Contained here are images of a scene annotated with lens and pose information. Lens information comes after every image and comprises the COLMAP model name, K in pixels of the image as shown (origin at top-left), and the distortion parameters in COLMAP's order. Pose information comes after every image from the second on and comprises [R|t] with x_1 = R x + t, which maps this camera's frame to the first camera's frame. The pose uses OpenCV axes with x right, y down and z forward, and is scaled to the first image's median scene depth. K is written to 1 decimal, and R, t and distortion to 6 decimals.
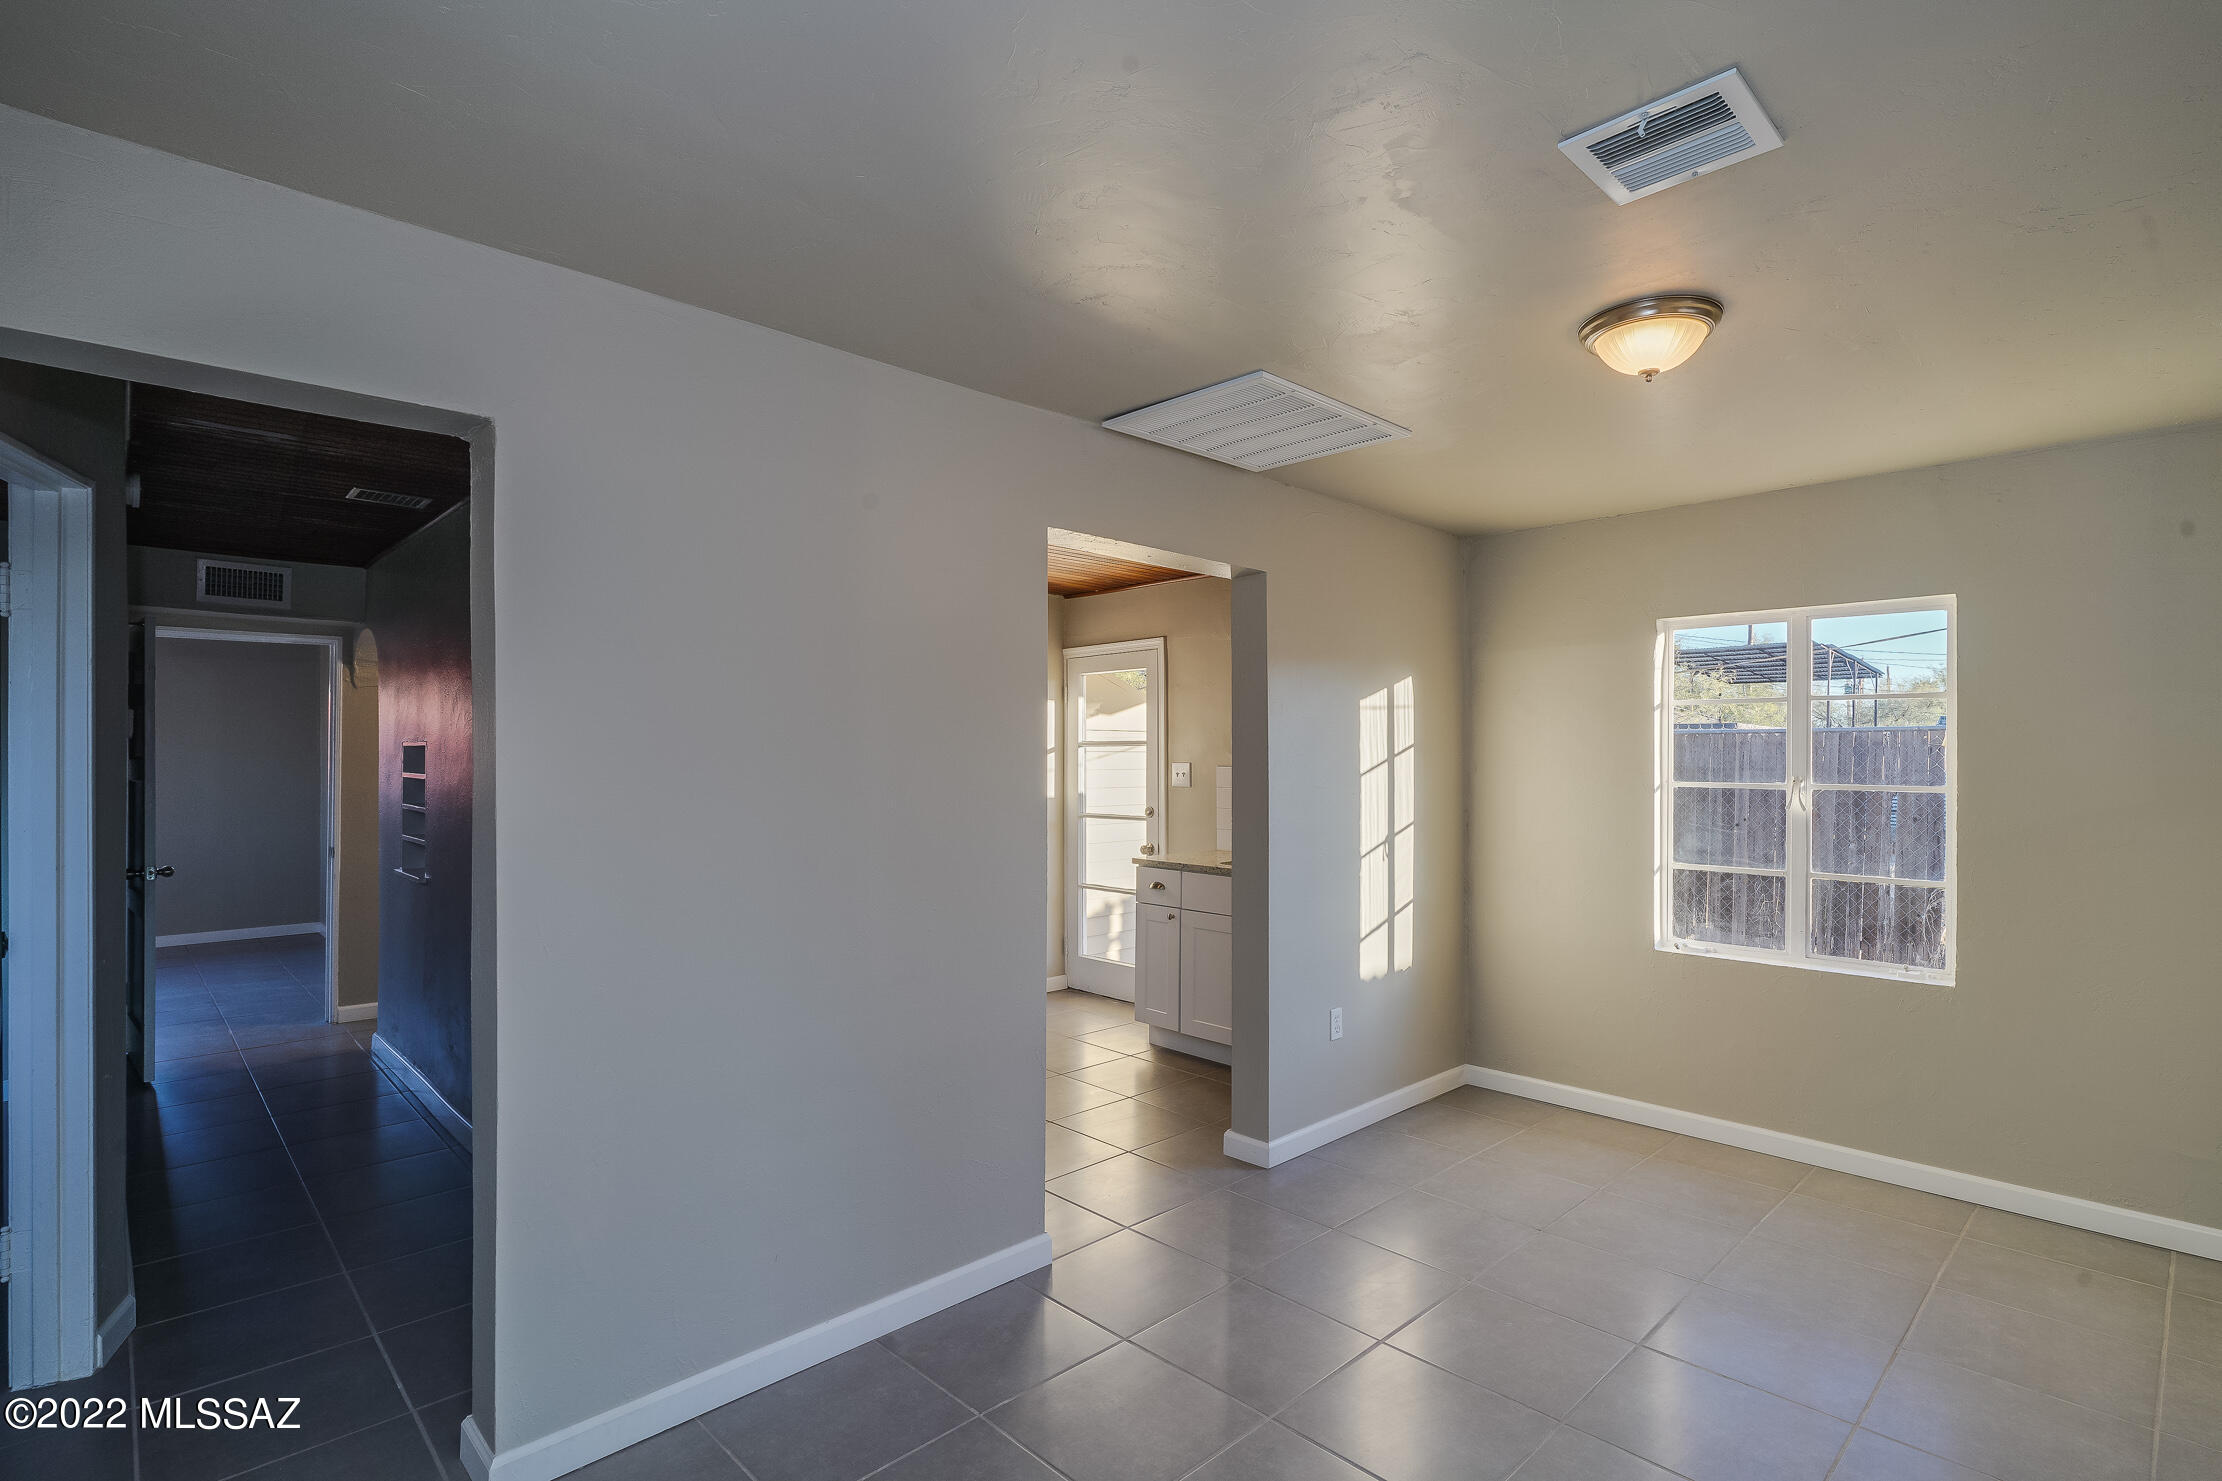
lens RADIAL K [[1068.8, 0, 1114.6], [0, 1068.8, 739.9], [0, 0, 1]] dist [-0.001258, -0.000803]
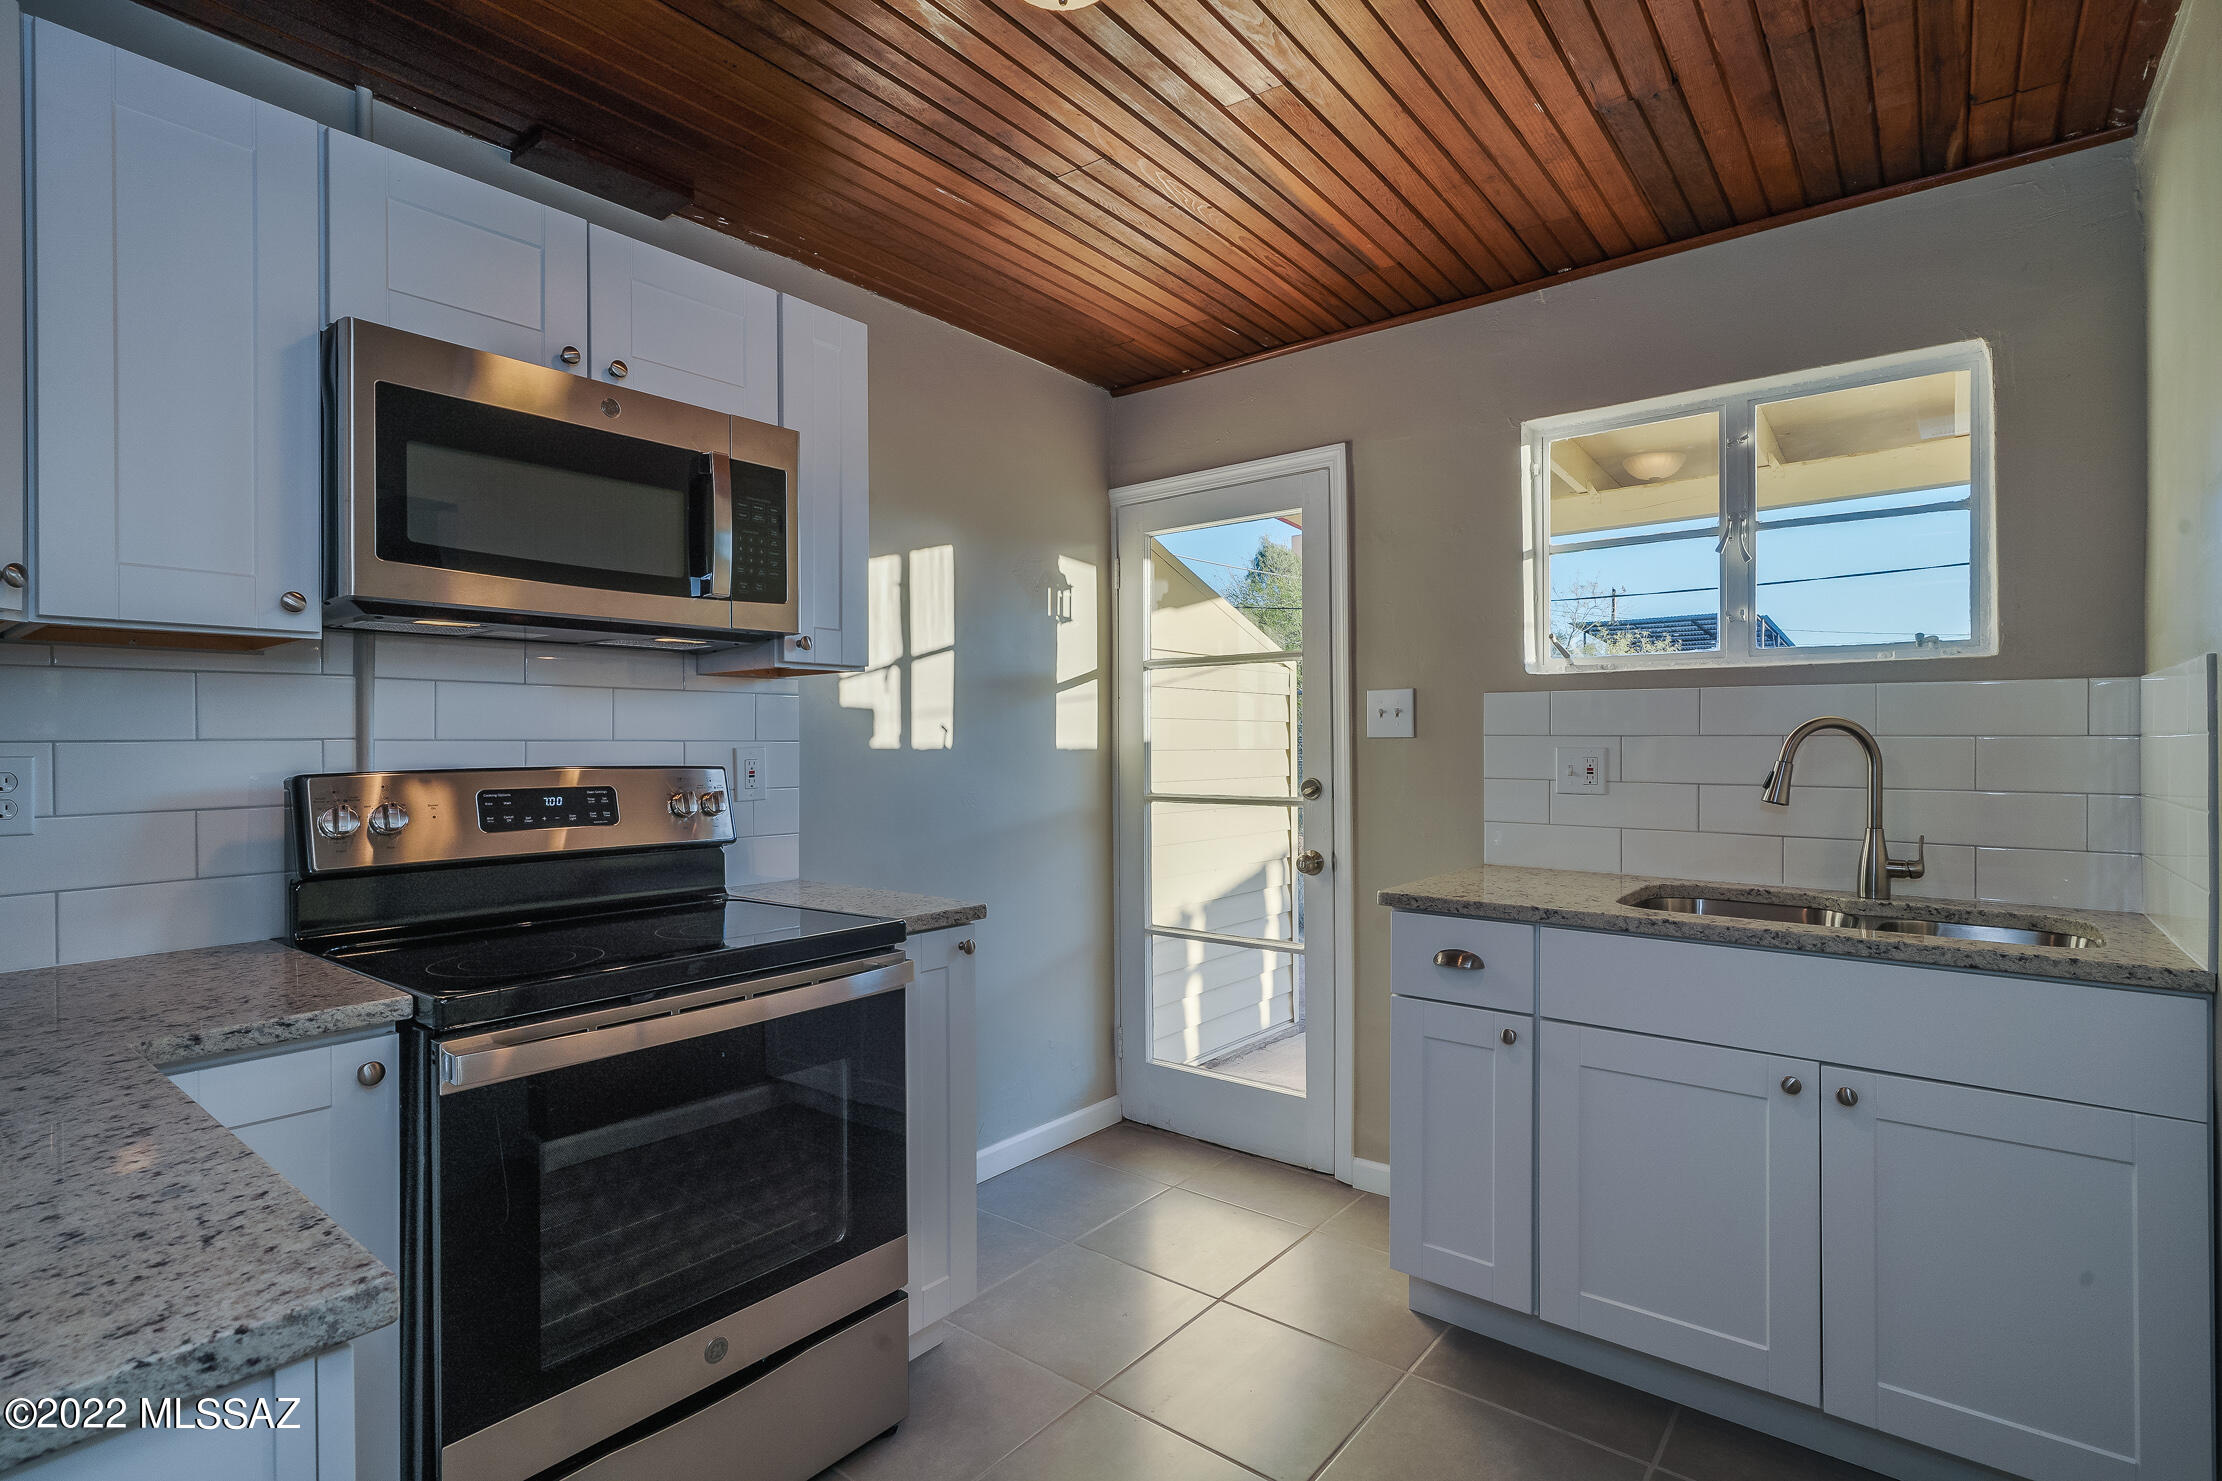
lens RADIAL K [[1068.8, 0, 1114.6], [0, 1068.8, 739.9], [0, 0, 1]] dist [-0.001258, -0.000803]
pose [[0.990489, 0.001626, 0.137585, -0.127854], [-0.003586, 0.999896, 0.013996, 0.036465], [-0.137548, -0.014356, 0.990391, 0.498779]]
